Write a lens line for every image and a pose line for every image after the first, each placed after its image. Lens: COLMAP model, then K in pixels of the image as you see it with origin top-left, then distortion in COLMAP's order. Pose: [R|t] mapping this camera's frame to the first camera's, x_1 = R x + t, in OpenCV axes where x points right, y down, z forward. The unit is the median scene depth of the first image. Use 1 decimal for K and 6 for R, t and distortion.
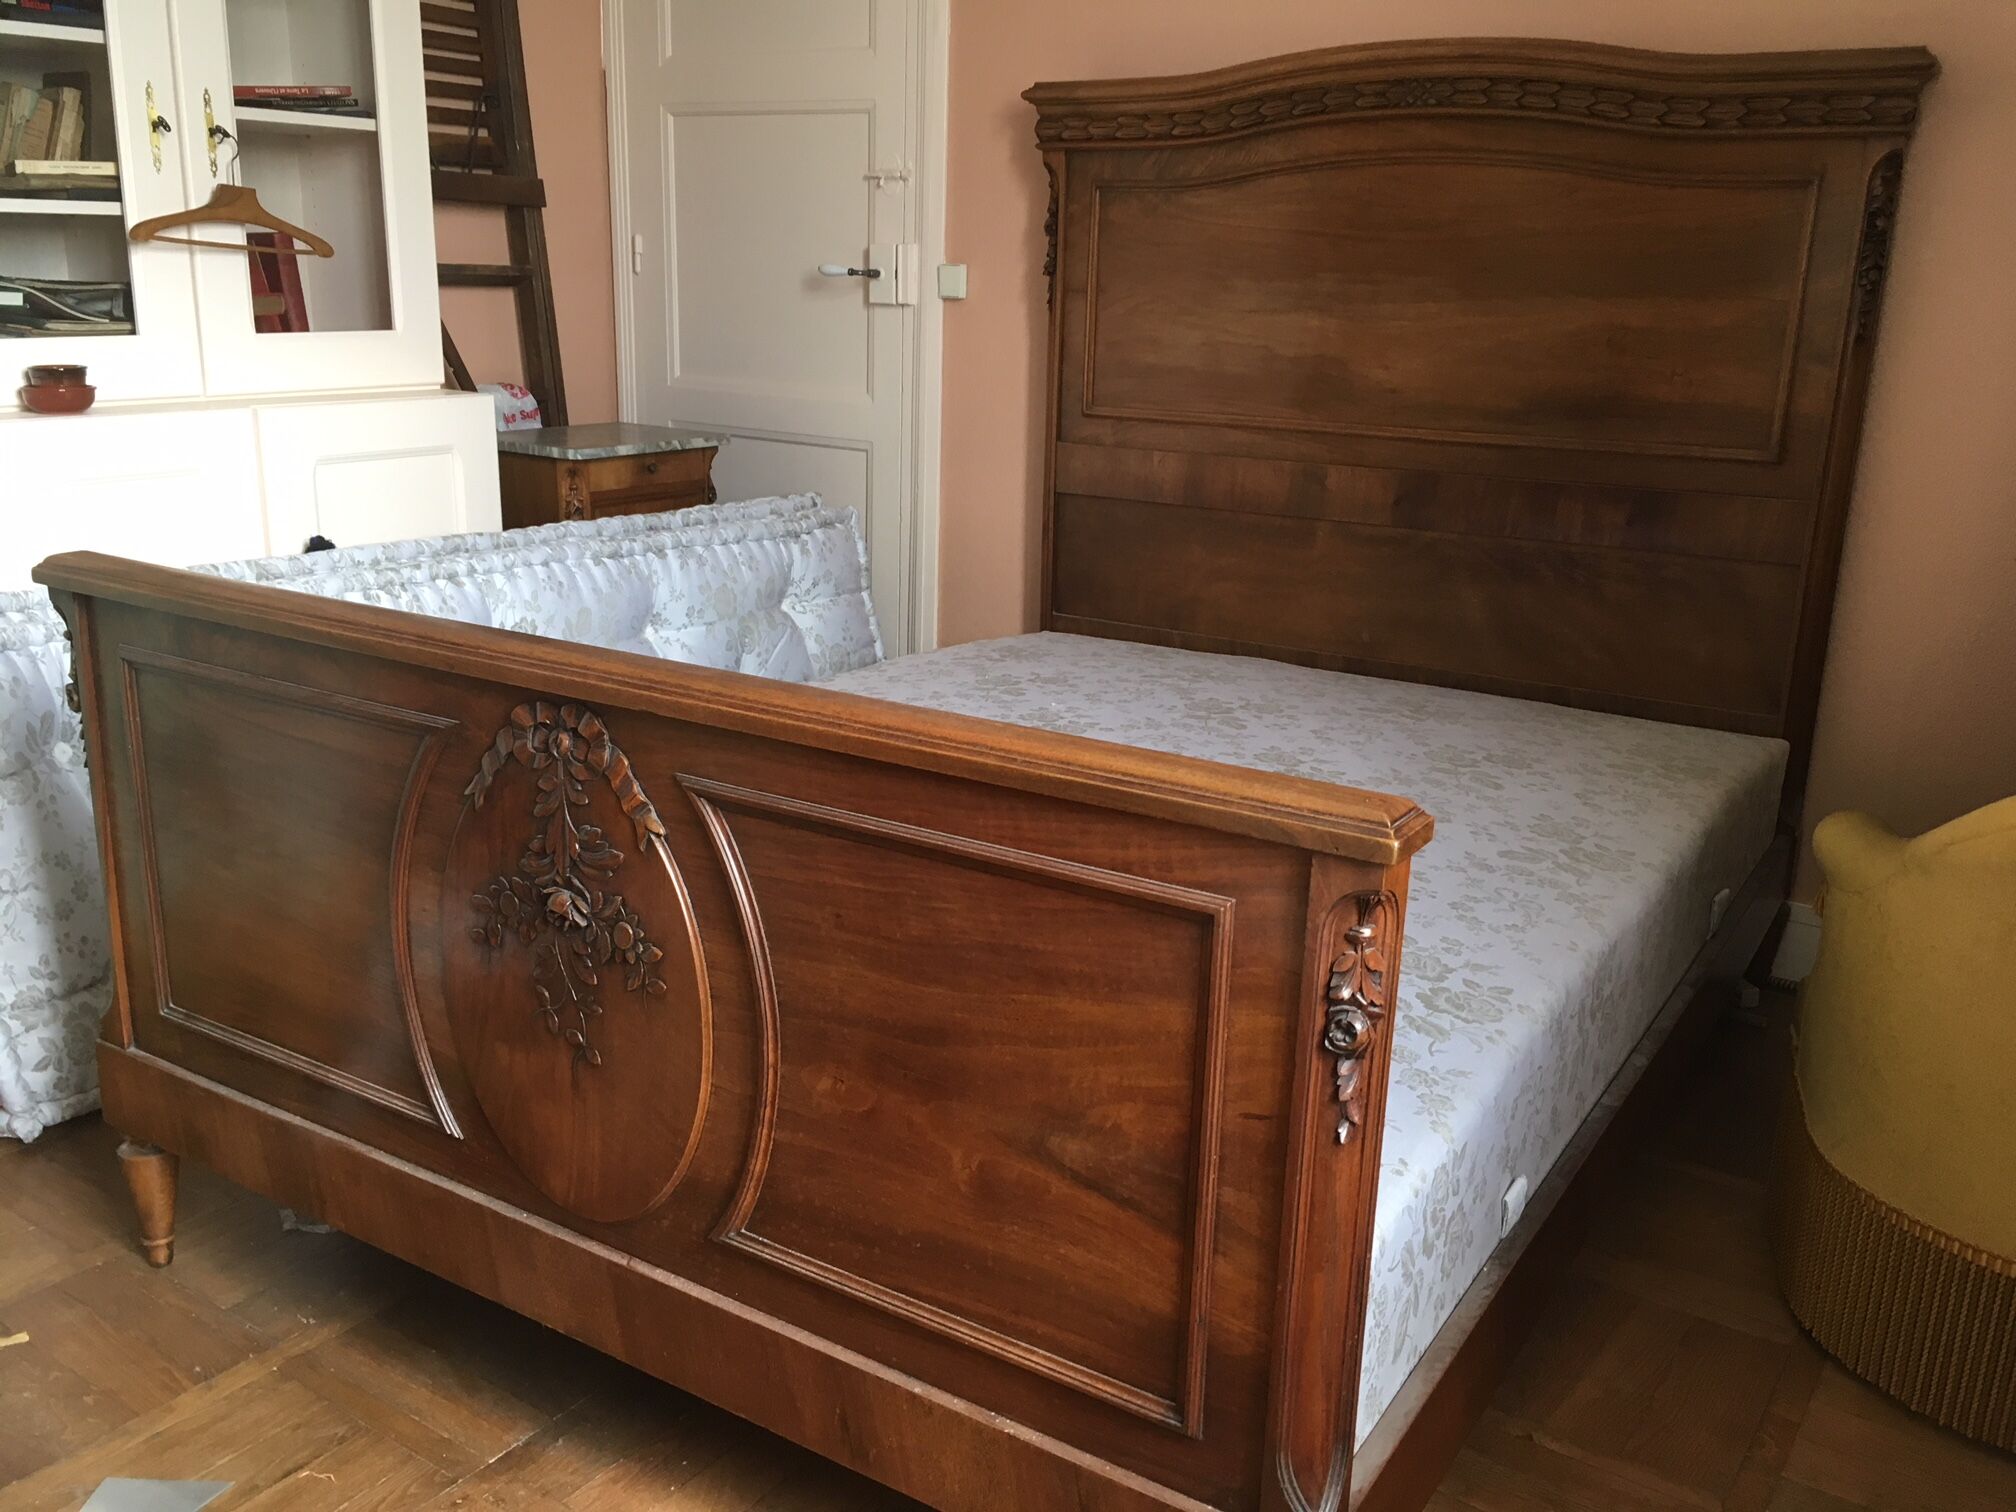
lens RADIAL K [[1698.7, 0, 1010.5], [0, 1698.7, 771.7], [0, 0, 1]] dist [0.072703, -0.111358]
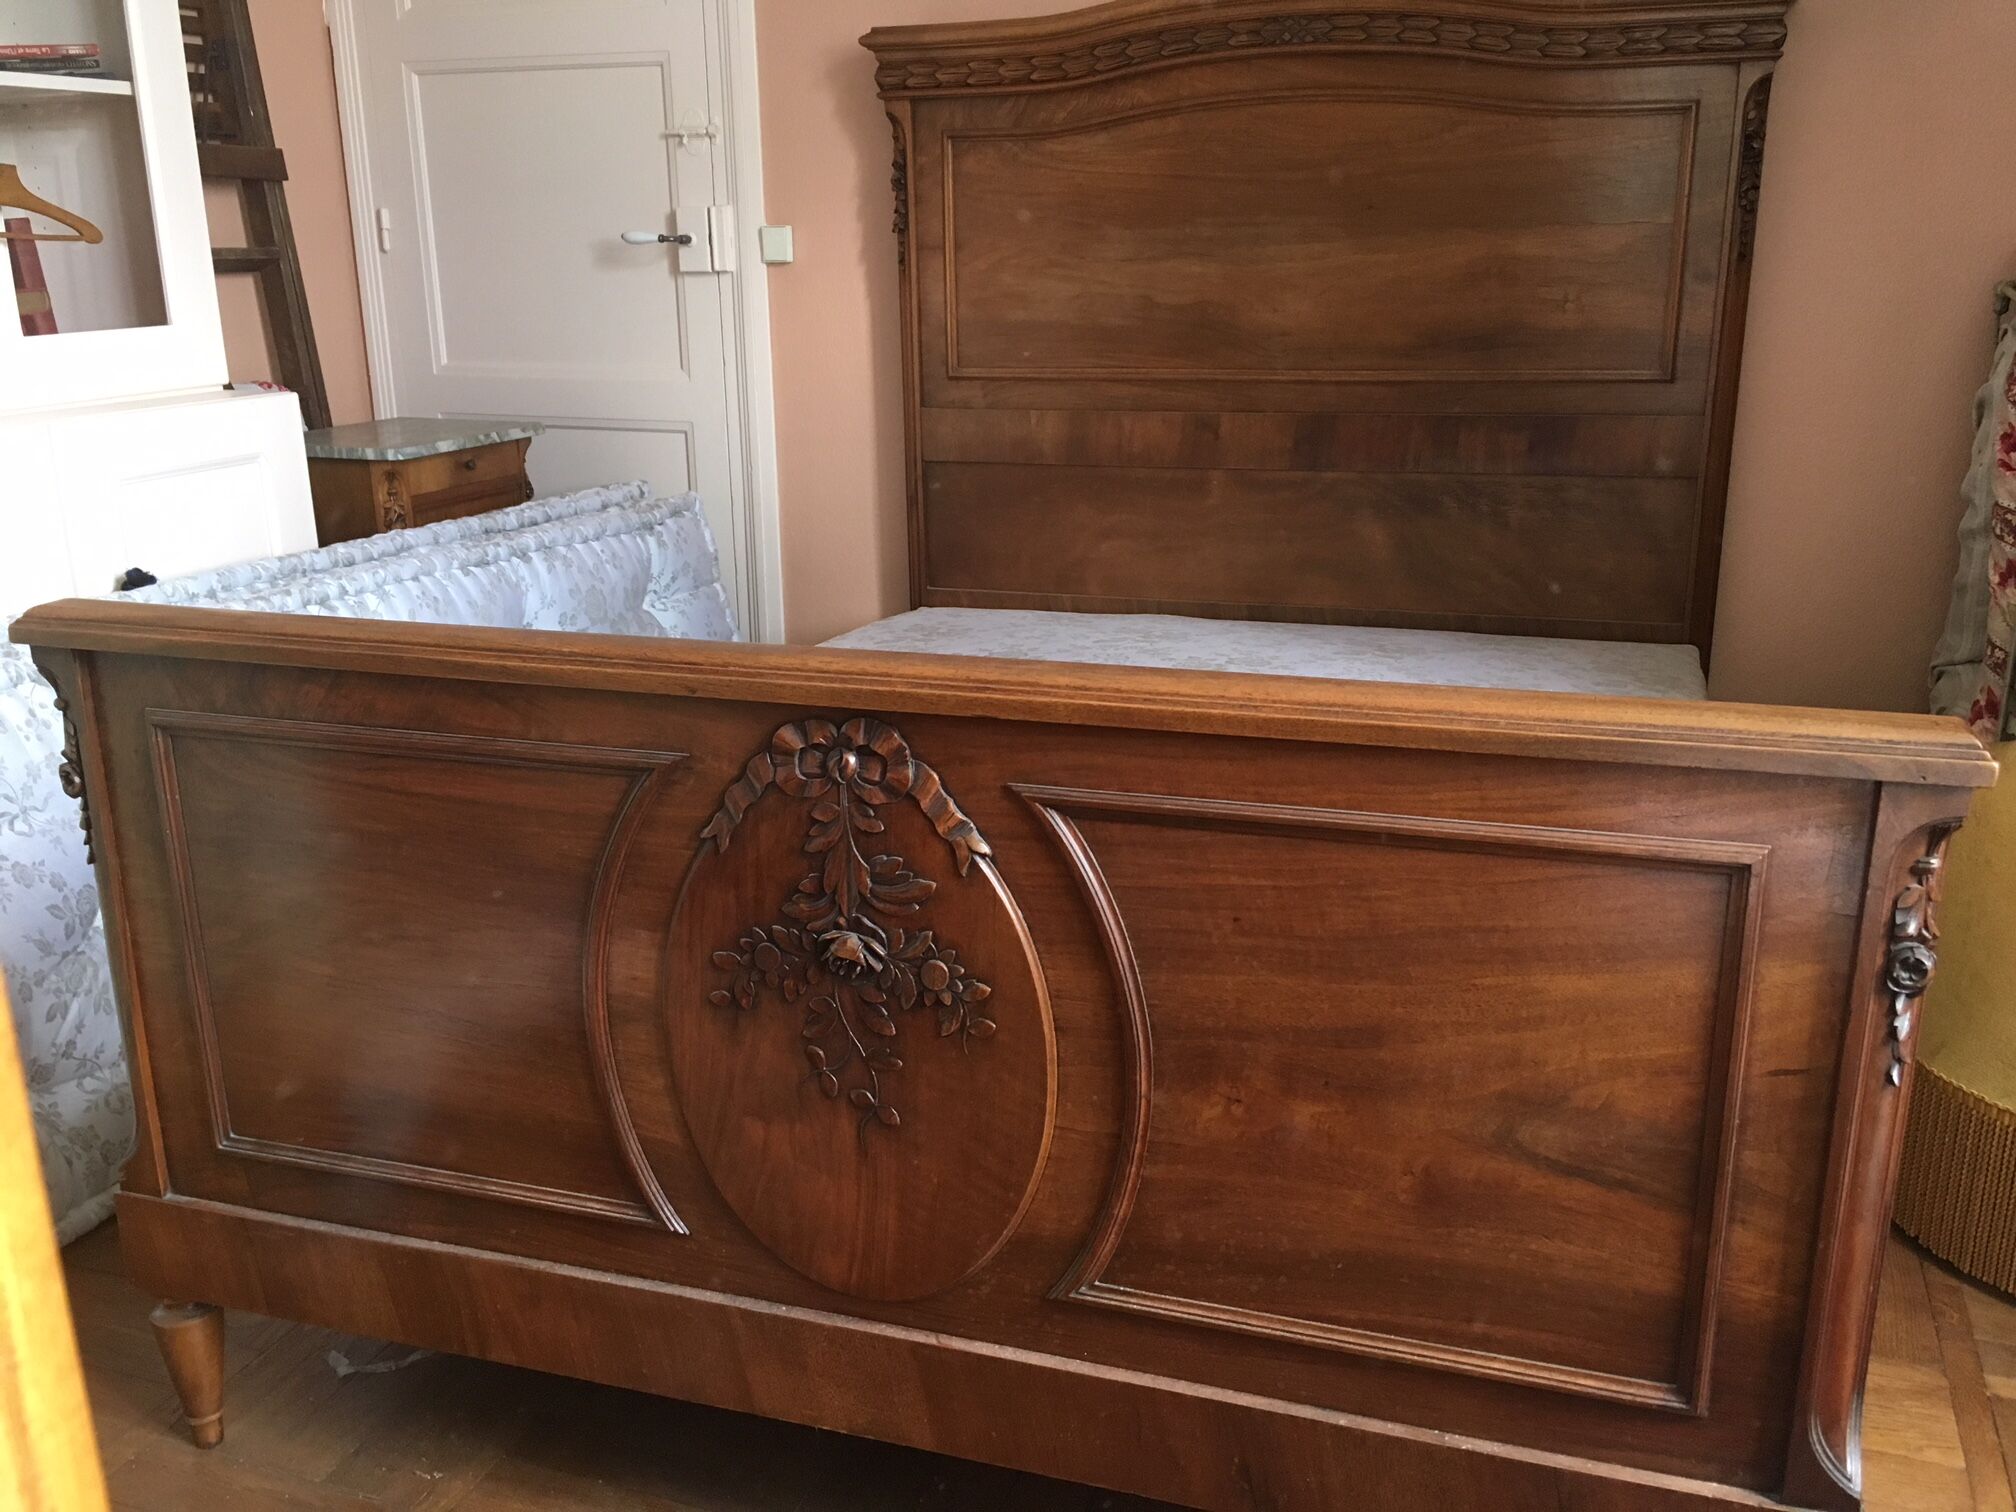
lens RADIAL K [[1698.7, 0, 1010.5], [0, 1698.7, 771.7], [0, 0, 1]] dist [0.072703, -0.111358]
pose [[0.968691, -0.109715, 0.222711, -0.309645], [0.106356, 0.993960, 0.027060, -0.022835], [-0.224334, -0.002526, 0.974509, 0.114035]]
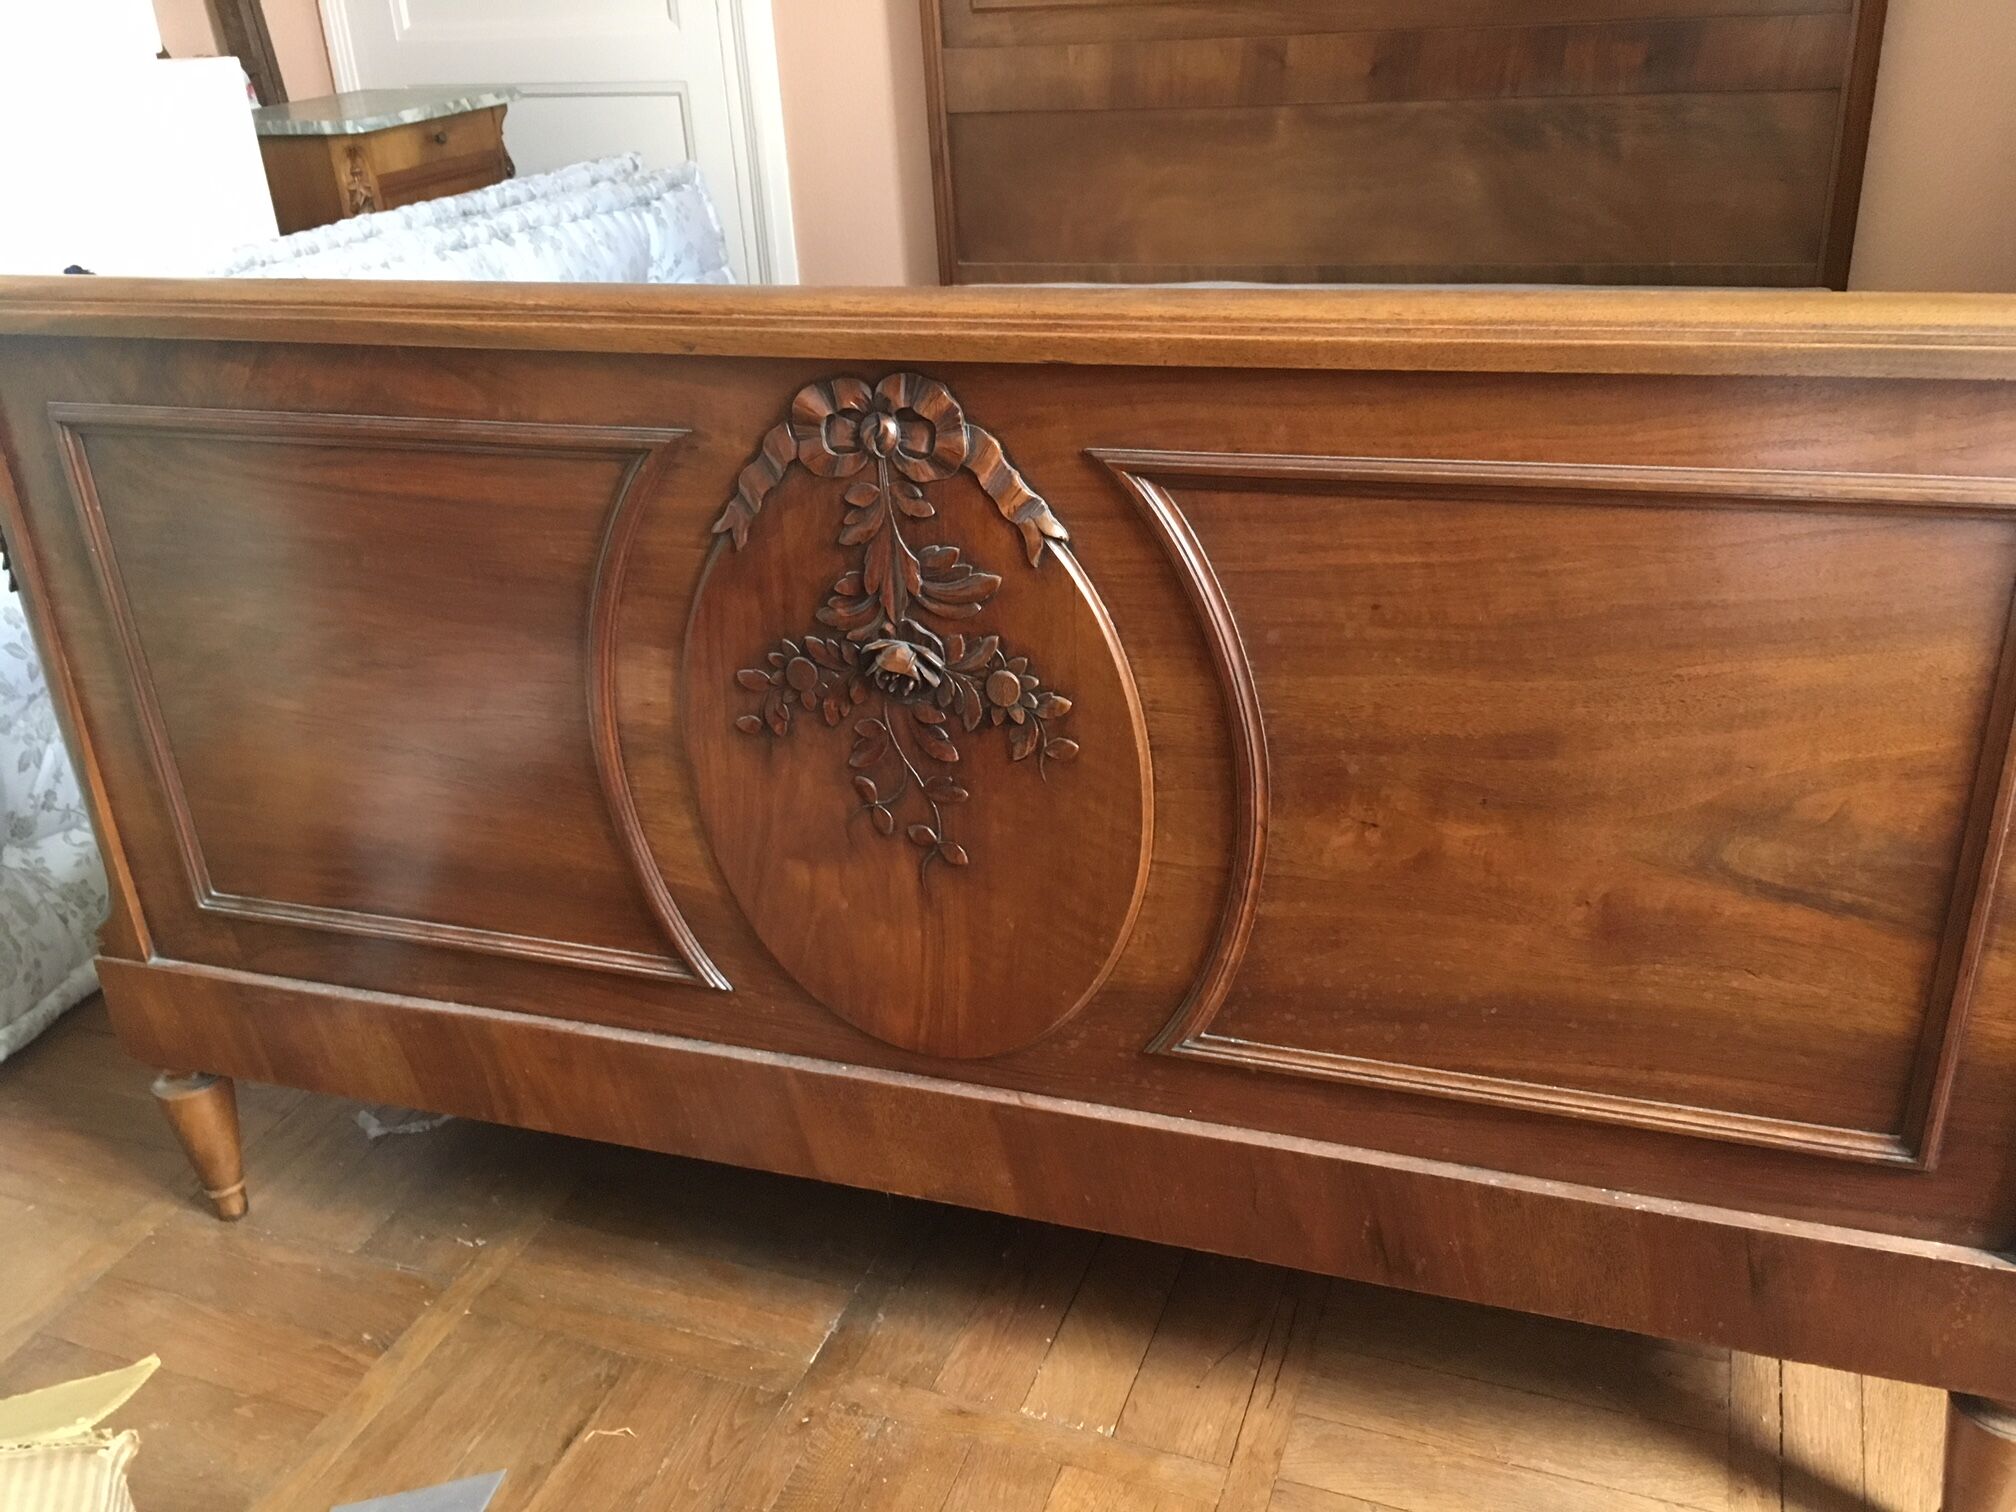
lens RADIAL K [[1705.0, 0, 1010.2], [0, 1705.0, 760.8], [0, 0, 1]] dist [0.077833, -0.126104]
pose [[0.967937, -0.176383, 0.178851, -0.299342], [0.143552, 0.972694, 0.182370, -0.005578], [-0.206134, -0.150849, 0.966826, 0.238564]]
